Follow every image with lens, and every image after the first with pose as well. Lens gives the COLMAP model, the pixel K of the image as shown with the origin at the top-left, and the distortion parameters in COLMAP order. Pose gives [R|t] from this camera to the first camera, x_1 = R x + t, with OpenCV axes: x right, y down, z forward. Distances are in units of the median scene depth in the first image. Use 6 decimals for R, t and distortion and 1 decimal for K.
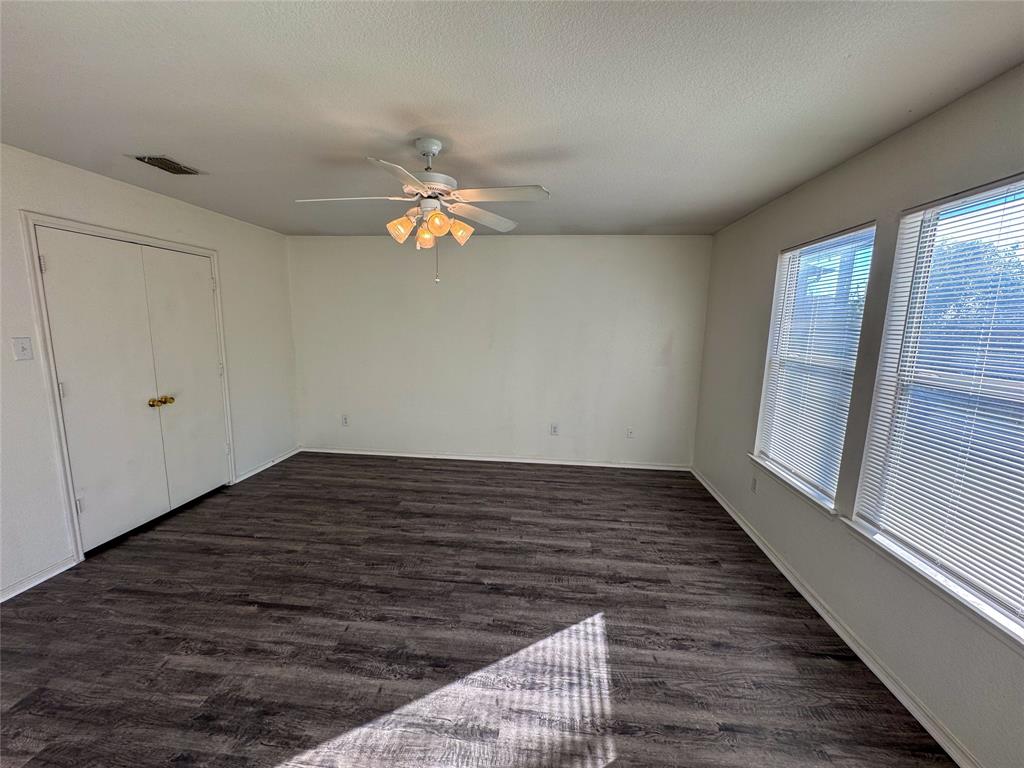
lens RADIAL K [[409.0, 0, 512.0], [0, 409.0, 385.3], [0, 0, 1]] dist [-0.004023, 0.000087]
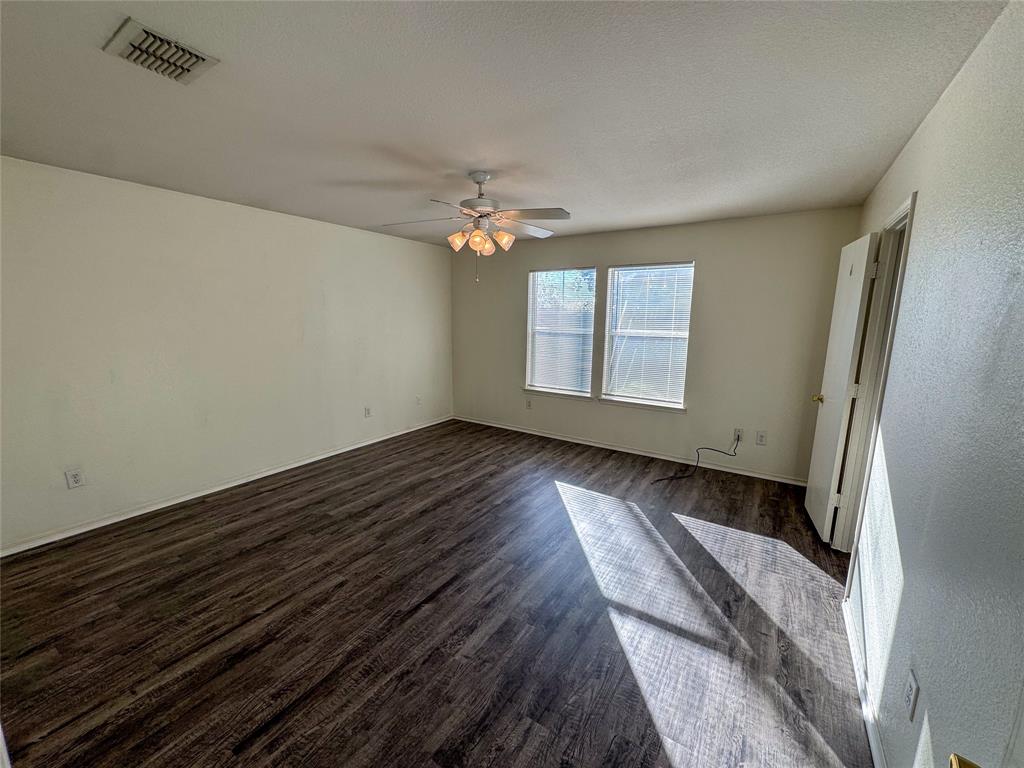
lens RADIAL K [[409.0, 0, 513.9], [0, 409.0, 385.8], [0, 0, 1]] dist [-0.004023, 0.000087]
pose [[0.458732, -0.166753, 0.872788, -0.879579], [0.134919, 0.983916, 0.117073, -0.043962], [-0.878272, 0.064050, 0.473852, 0.210197]]
